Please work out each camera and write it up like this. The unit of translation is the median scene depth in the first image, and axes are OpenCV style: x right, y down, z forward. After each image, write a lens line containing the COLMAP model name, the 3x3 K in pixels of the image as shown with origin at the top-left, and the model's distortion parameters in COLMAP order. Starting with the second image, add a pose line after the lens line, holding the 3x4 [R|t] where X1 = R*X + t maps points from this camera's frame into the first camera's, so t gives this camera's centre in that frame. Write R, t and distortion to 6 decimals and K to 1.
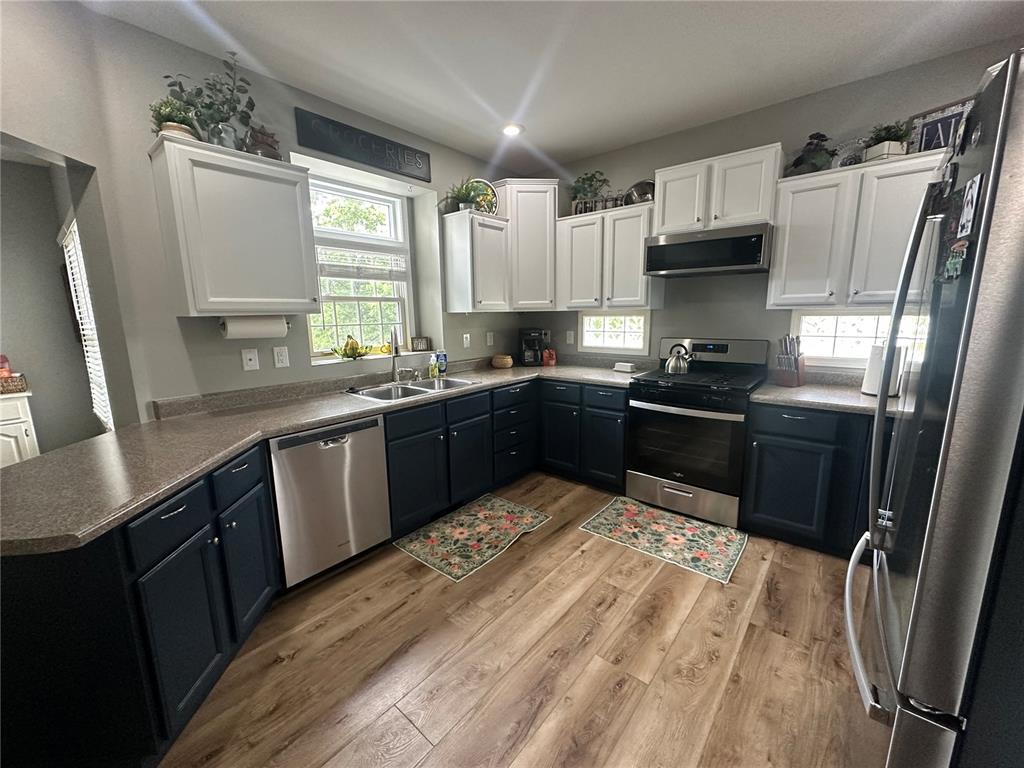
lens RADIAL K [[408.1, 0, 512.0], [0, 408.1, 384.0], [0, 0, 1]] dist [-0.003228, 0.000084]
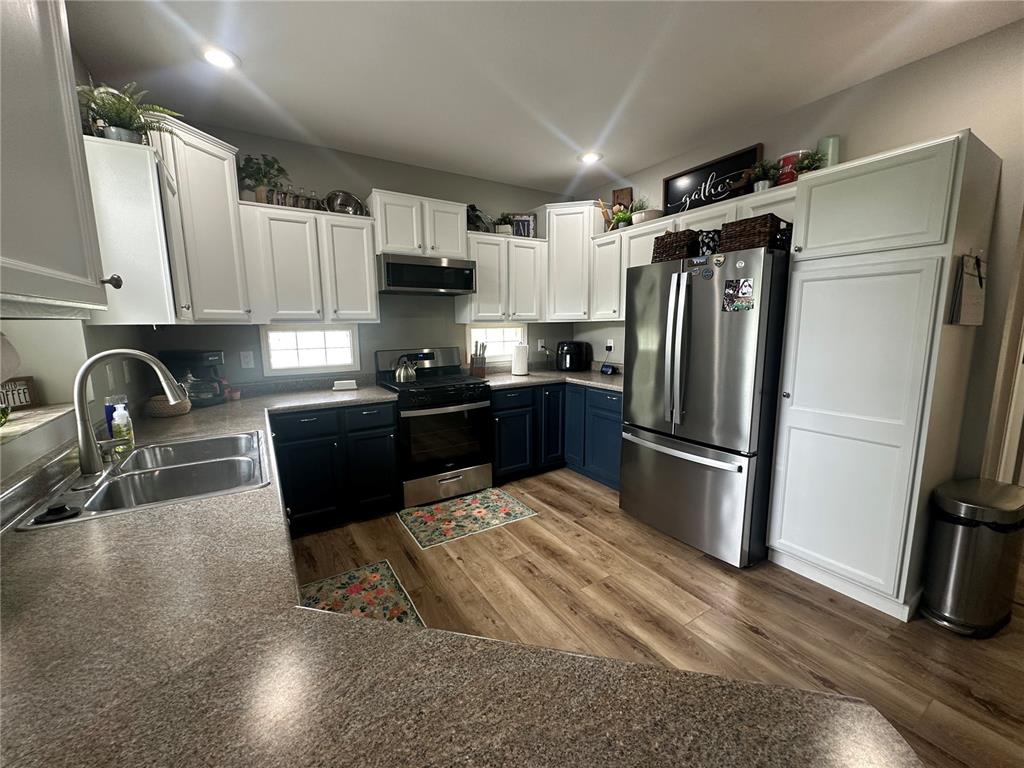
lens RADIAL K [[408.1, 0, 512.0], [0, 408.1, 384.0], [0, 0, 1]] dist [-0.003228, 0.000084]
pose [[0.306091, -0.126336, 0.943582, -0.629652], [0.171990, 0.982185, 0.075712, -0.063238], [-0.936337, 0.139112, 0.322367, 0.449897]]
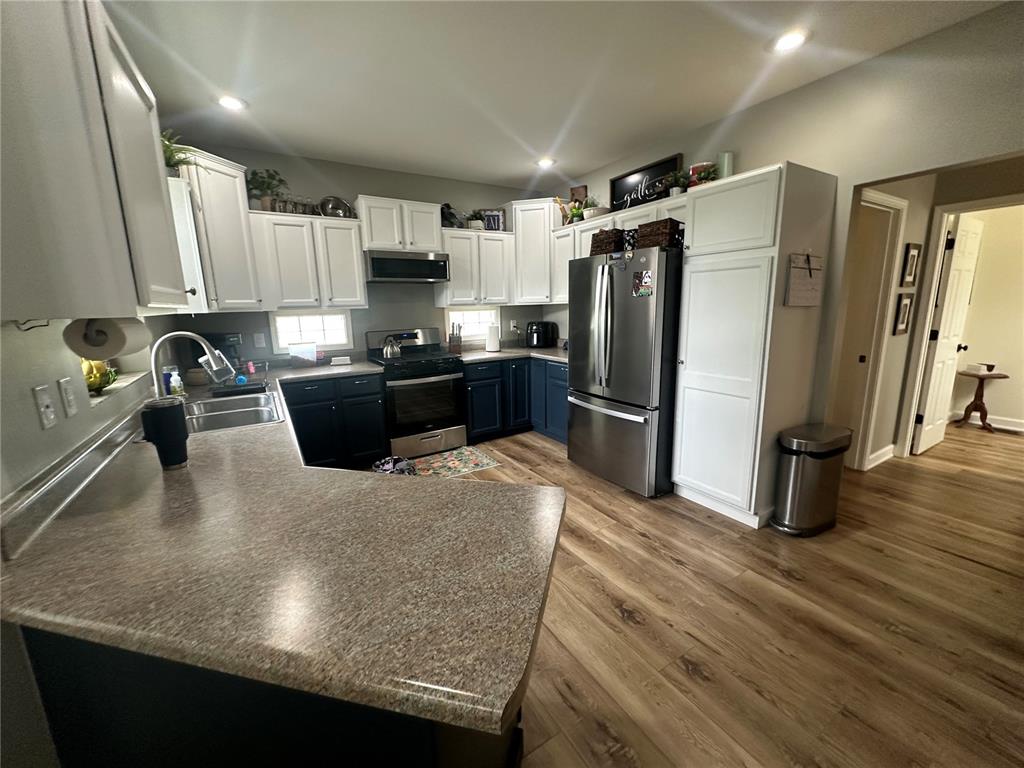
lens RADIAL K [[408.1, 0, 512.0], [0, 408.1, 384.0], [0, 0, 1]] dist [-0.003228, 0.000084]
pose [[0.313513, -0.174042, 0.933498, -0.818367], [0.183924, 0.975574, 0.120116, -0.035517], [-0.931602, 0.134035, 0.337865, 0.257801]]
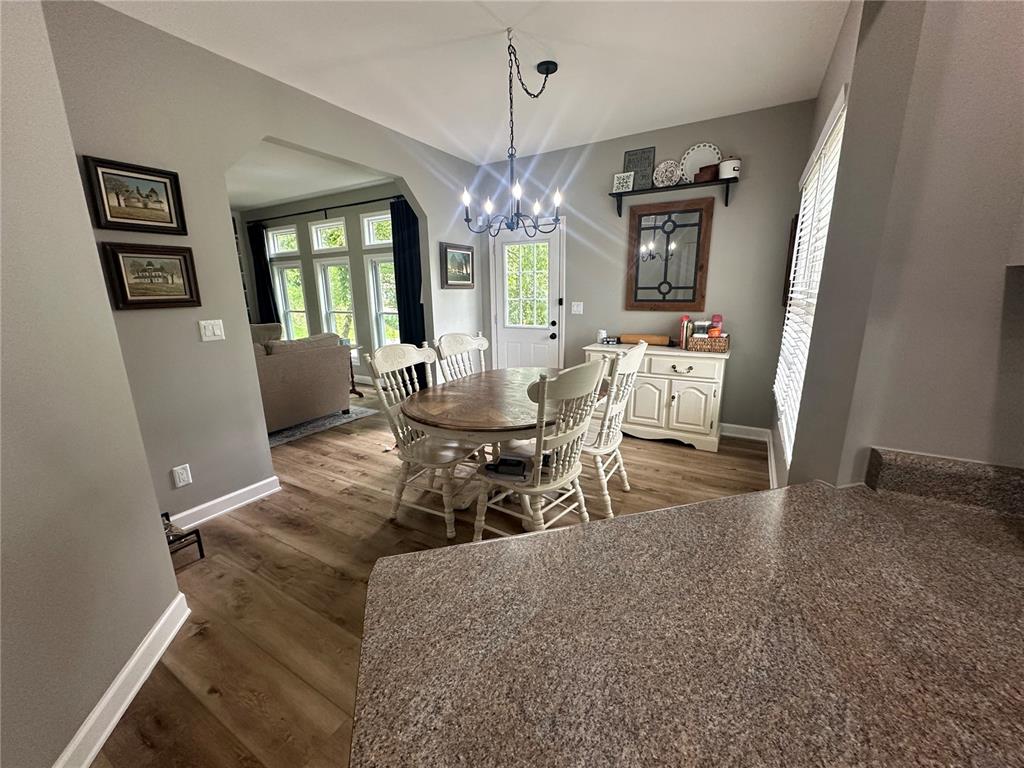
lens RADIAL K [[408.1, 0, 512.0], [0, 408.1, 384.0], [0, 0, 1]] dist [-0.003228, 0.000084]
pose [[0.174546, 0.238886, -0.955231, -0.395241], [-0.157722, 0.964380, 0.212354, -0.048799], [0.971935, 0.113595, 0.206007, 0.369061]]
